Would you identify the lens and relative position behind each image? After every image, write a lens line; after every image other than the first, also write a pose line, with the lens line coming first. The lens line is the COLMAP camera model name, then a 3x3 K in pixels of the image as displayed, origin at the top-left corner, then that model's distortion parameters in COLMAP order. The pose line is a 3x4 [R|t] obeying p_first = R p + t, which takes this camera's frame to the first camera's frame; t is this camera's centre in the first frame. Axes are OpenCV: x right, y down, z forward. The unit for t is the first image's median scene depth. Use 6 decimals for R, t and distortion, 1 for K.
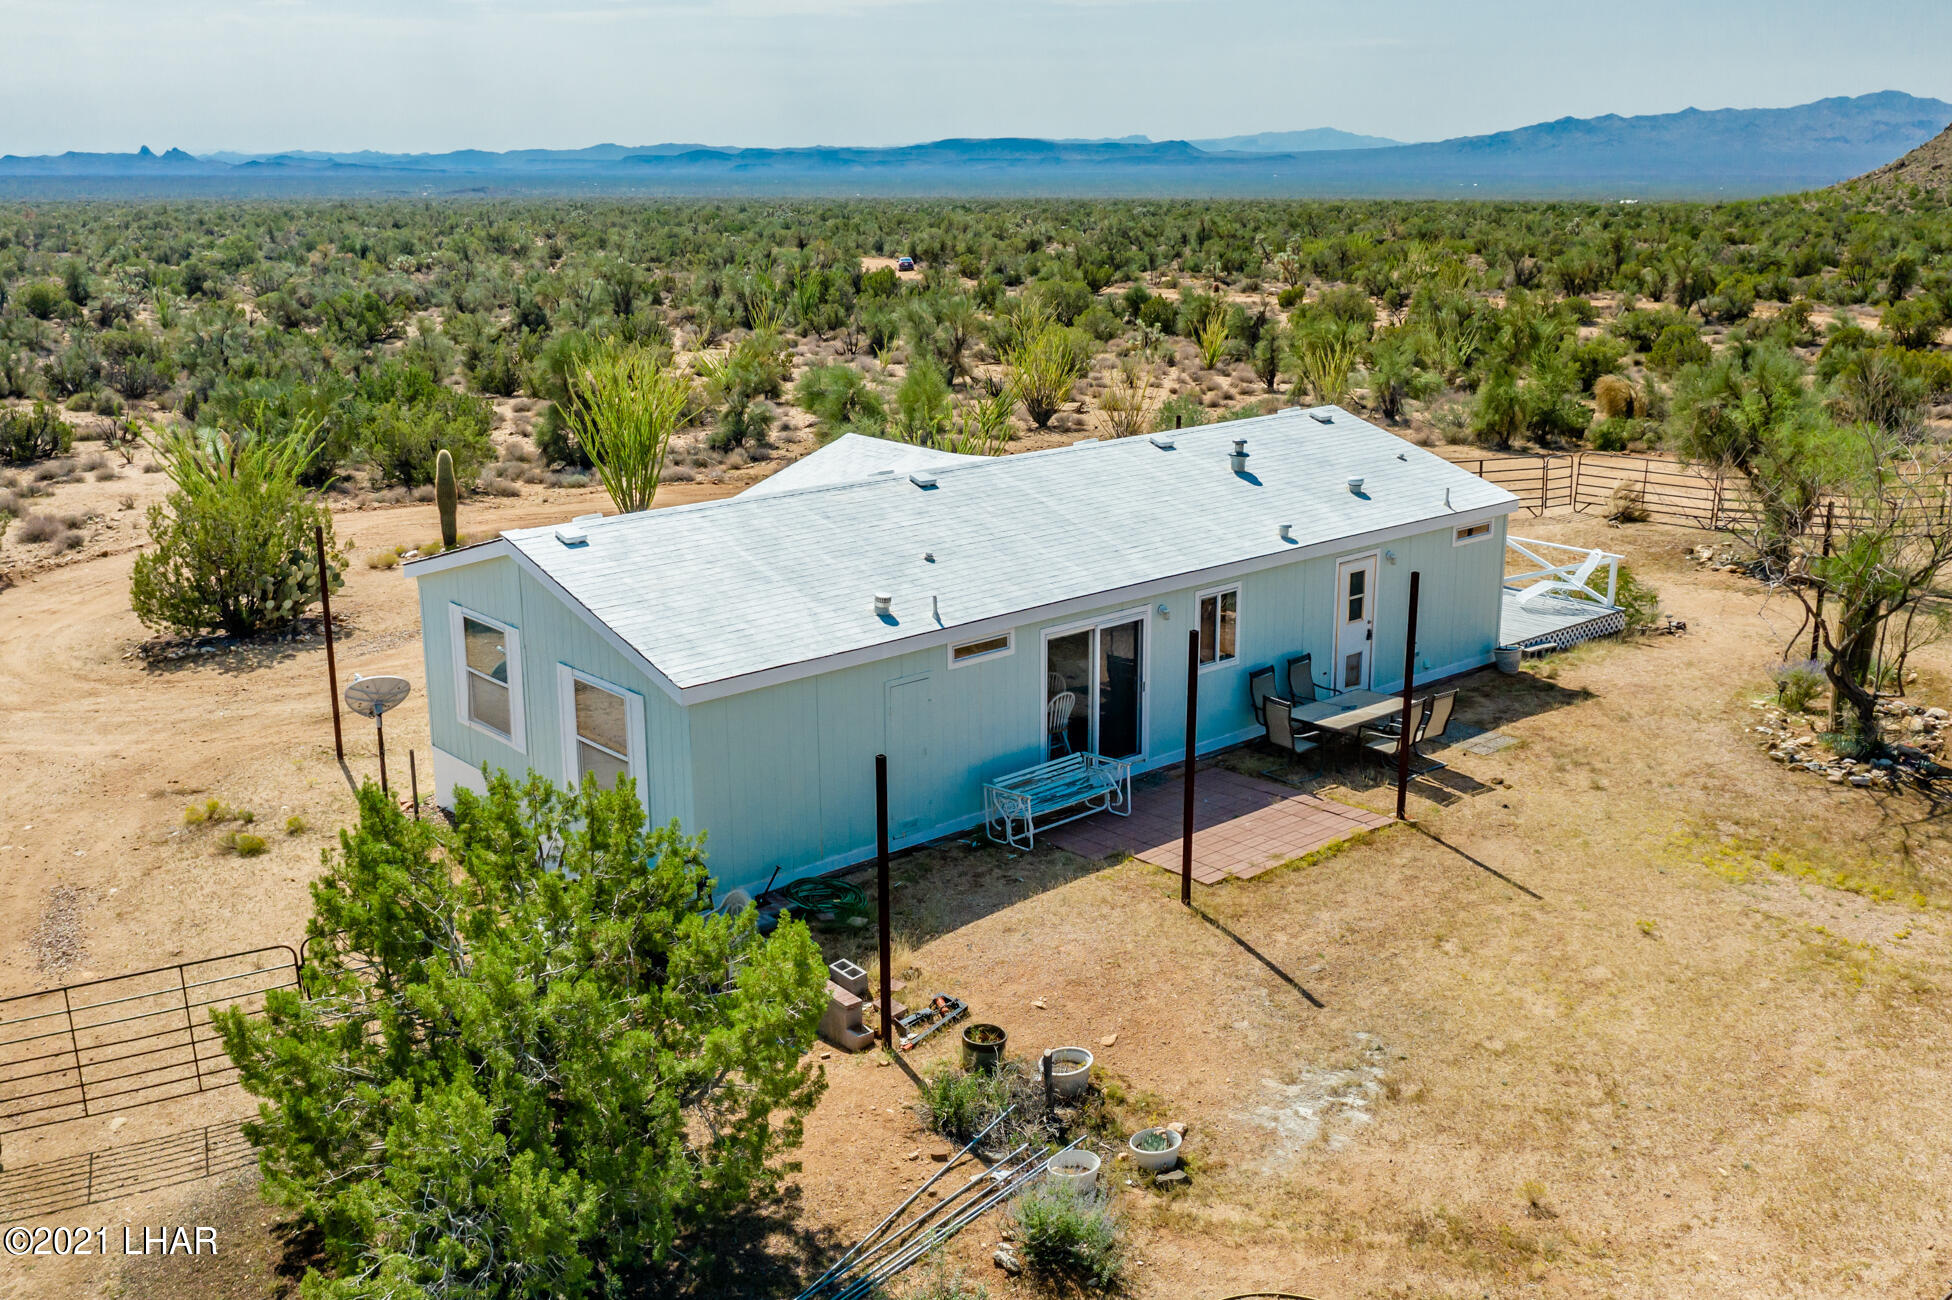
lens RADIAL K [[1881.6, 0, 976.0], [0, 1881.6, 650.0], [0, 0, 1]] dist [-0.002607, -0.002452]
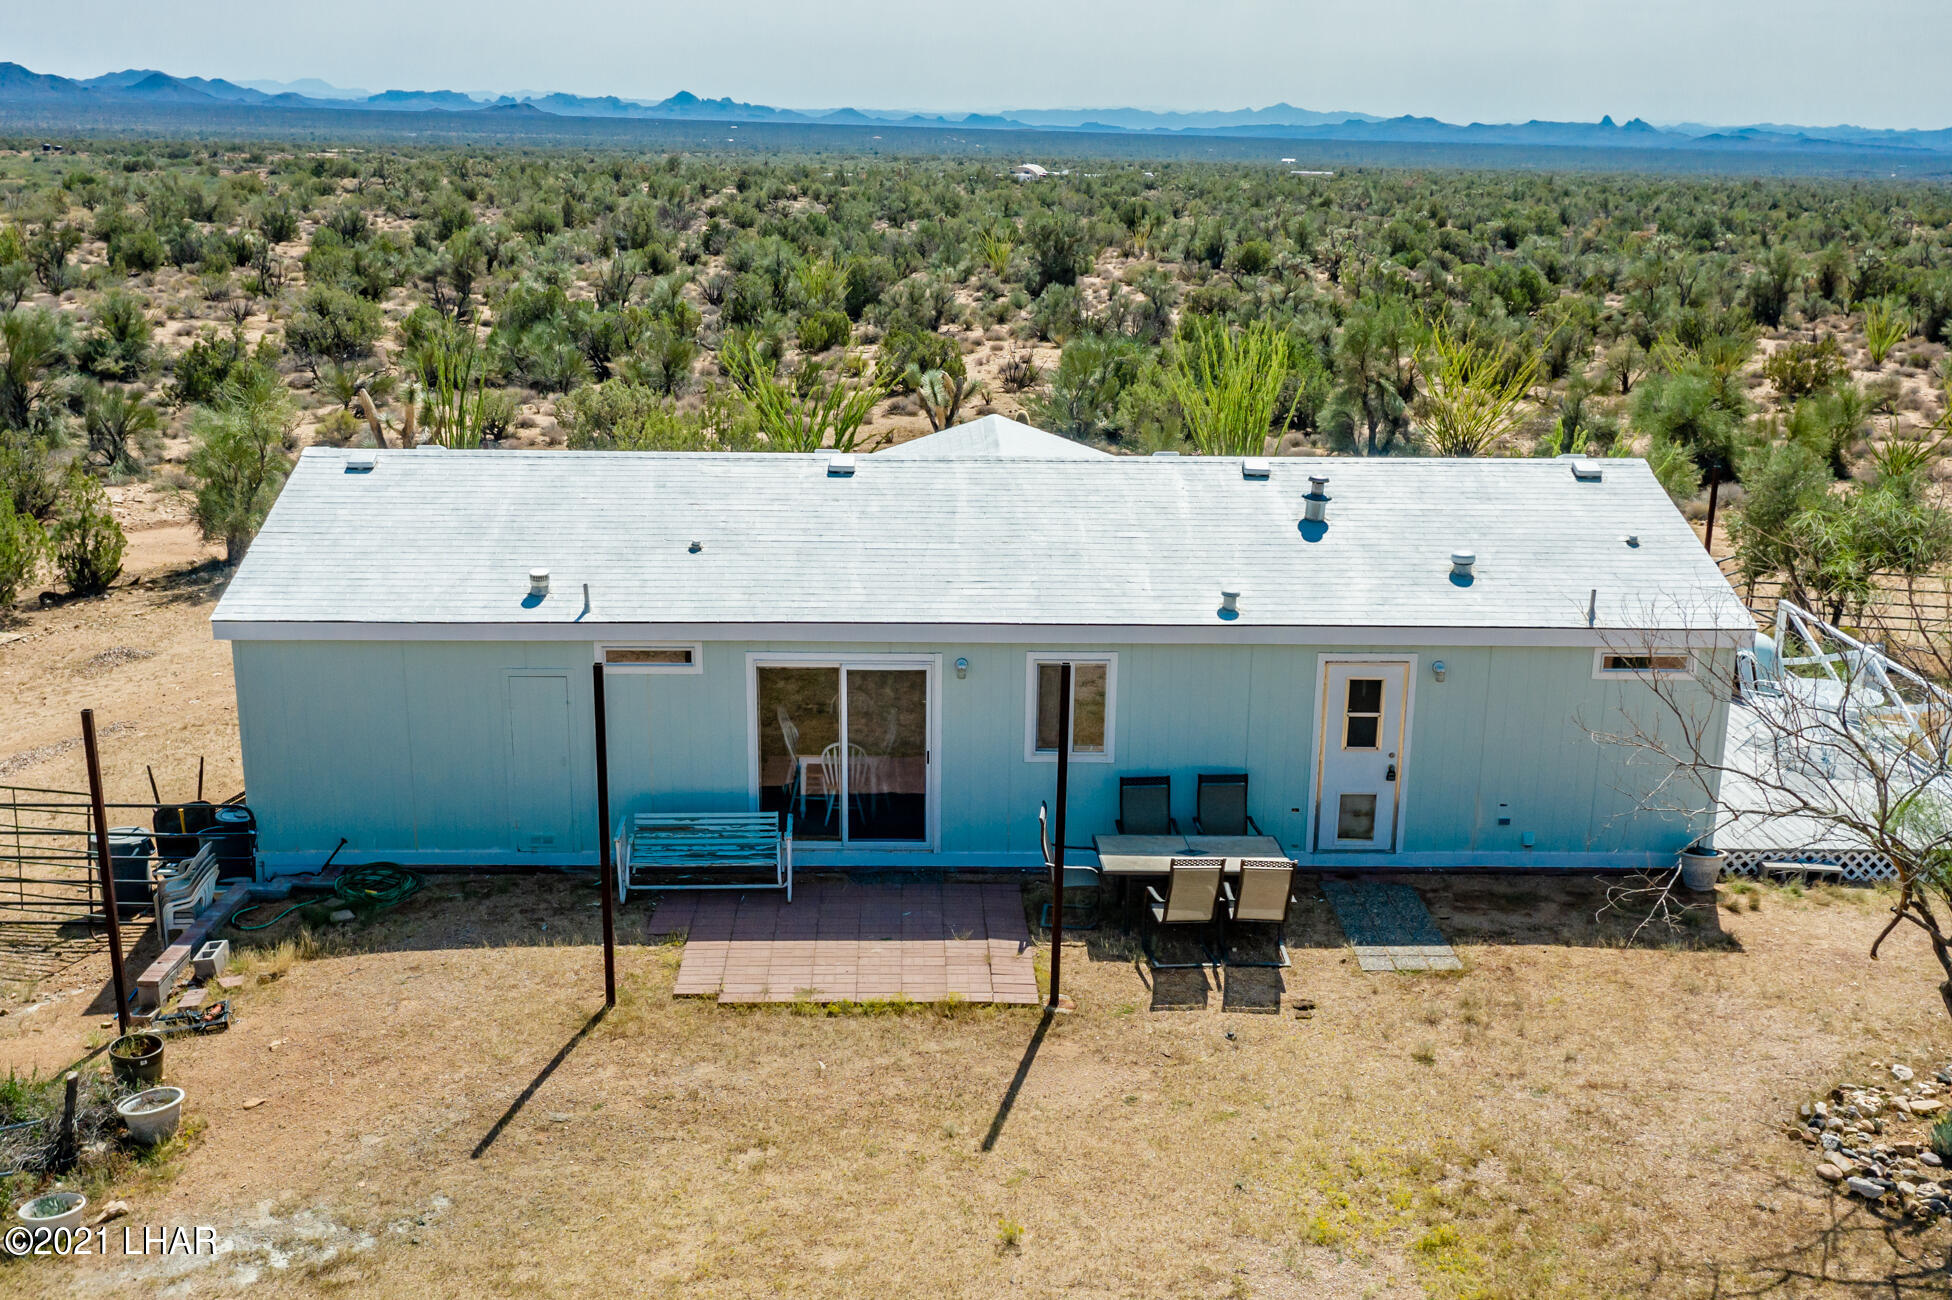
lens RADIAL K [[2022.9, 0, 981.8], [0, 2022.9, 704.2], [0, 0, 1]] dist [-0.002931, 0.013635]
pose [[0.772428, 0.199157, -0.603068, 0.571302], [-0.187436, 0.978751, 0.083149, -0.071396], [0.606813, 0.048809, 0.793344, 0.322623]]
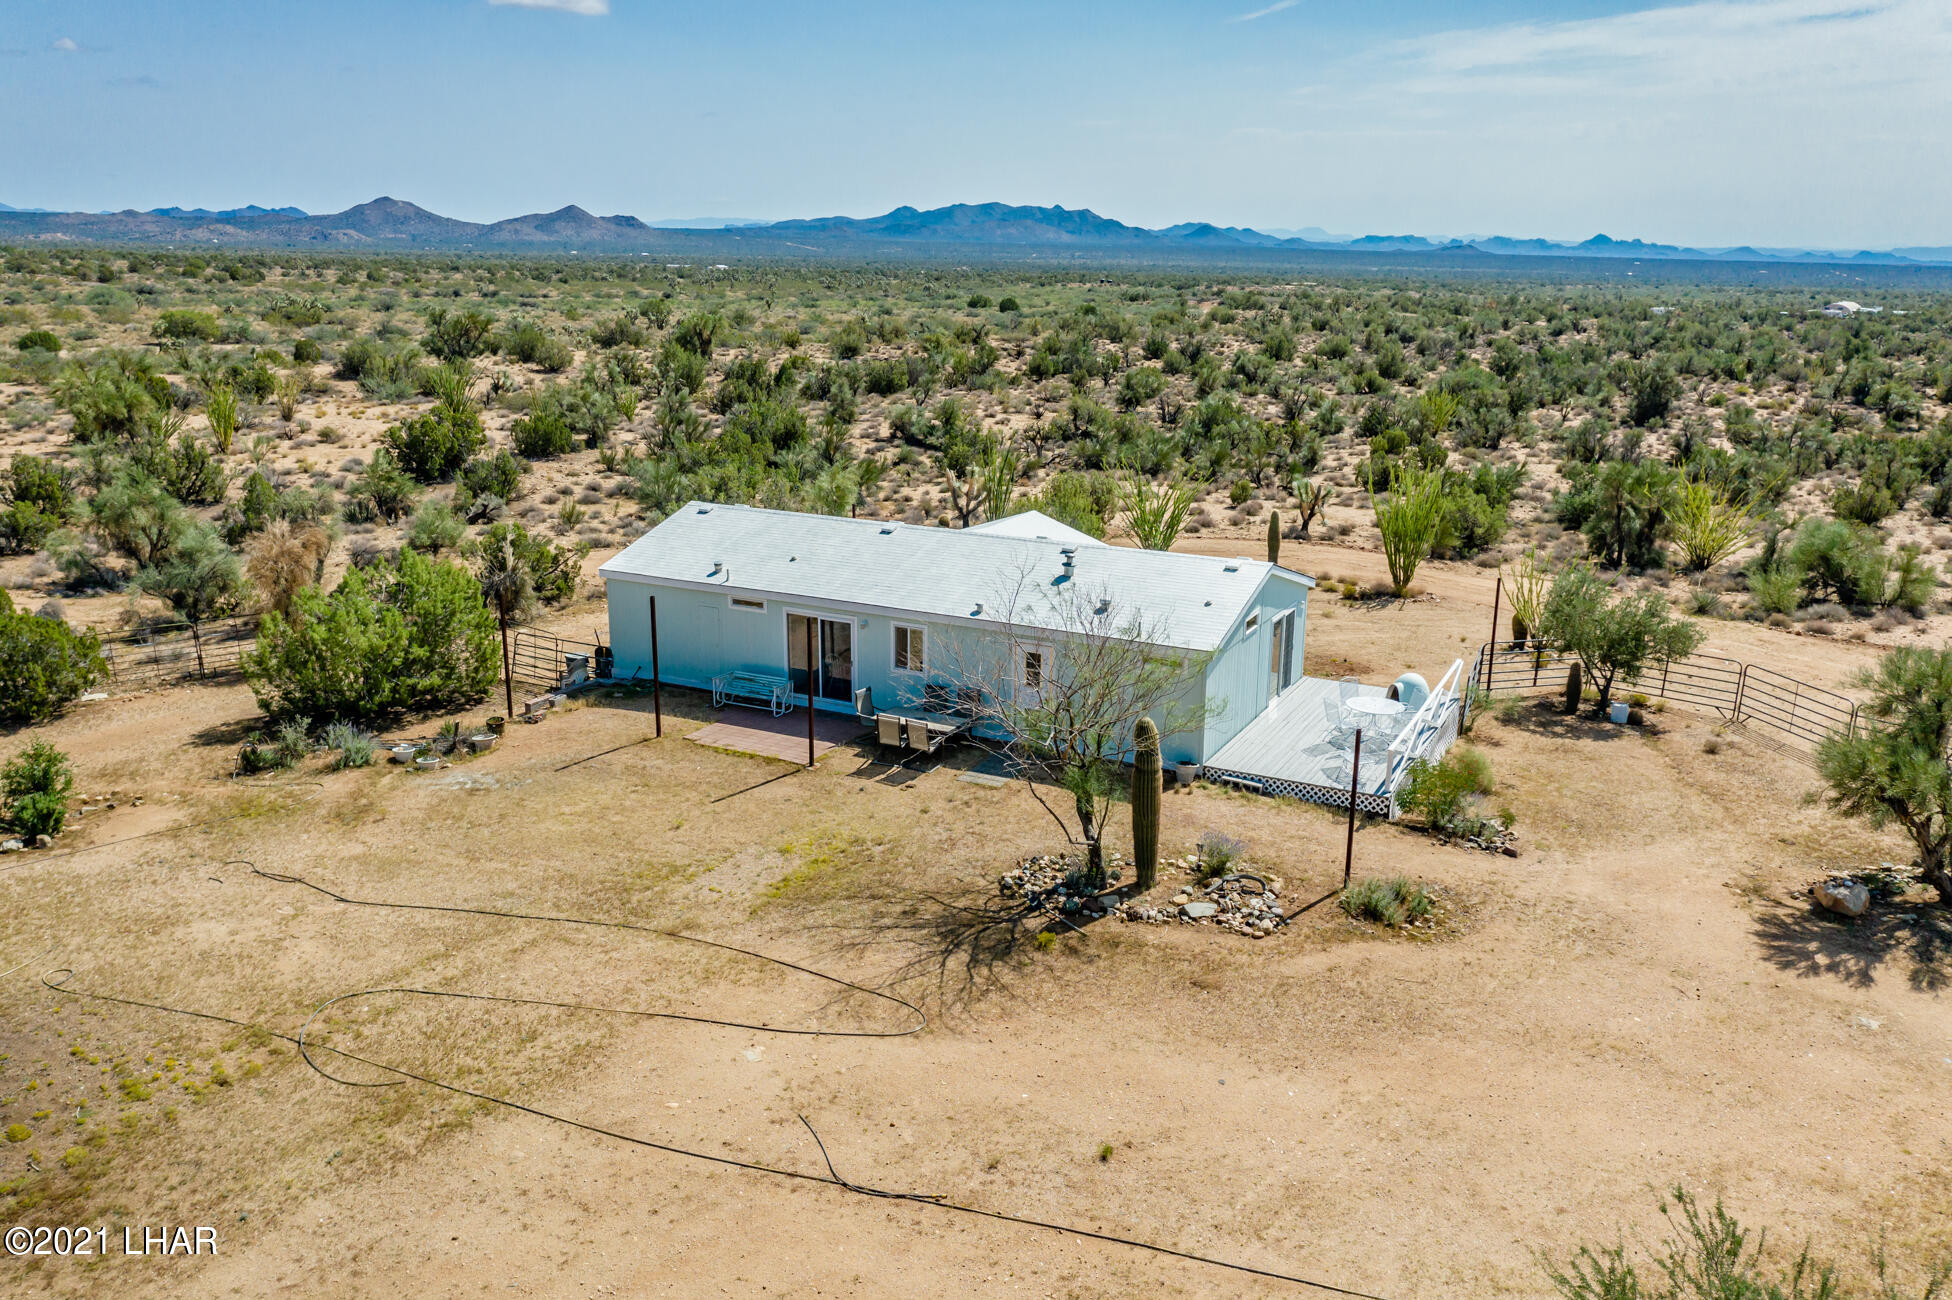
lens RADIAL K [[1527.2, 0, 980.5], [0, 1527.2, 673.6], [0, 0, 1]] dist [-0.000984, 0.007267]
pose [[0.361415, 0.268031, -0.893050, 1.285647], [-0.256702, 0.949381, 0.181051, -0.236979], [0.896372, 0.163813, 0.411925, 0.500627]]
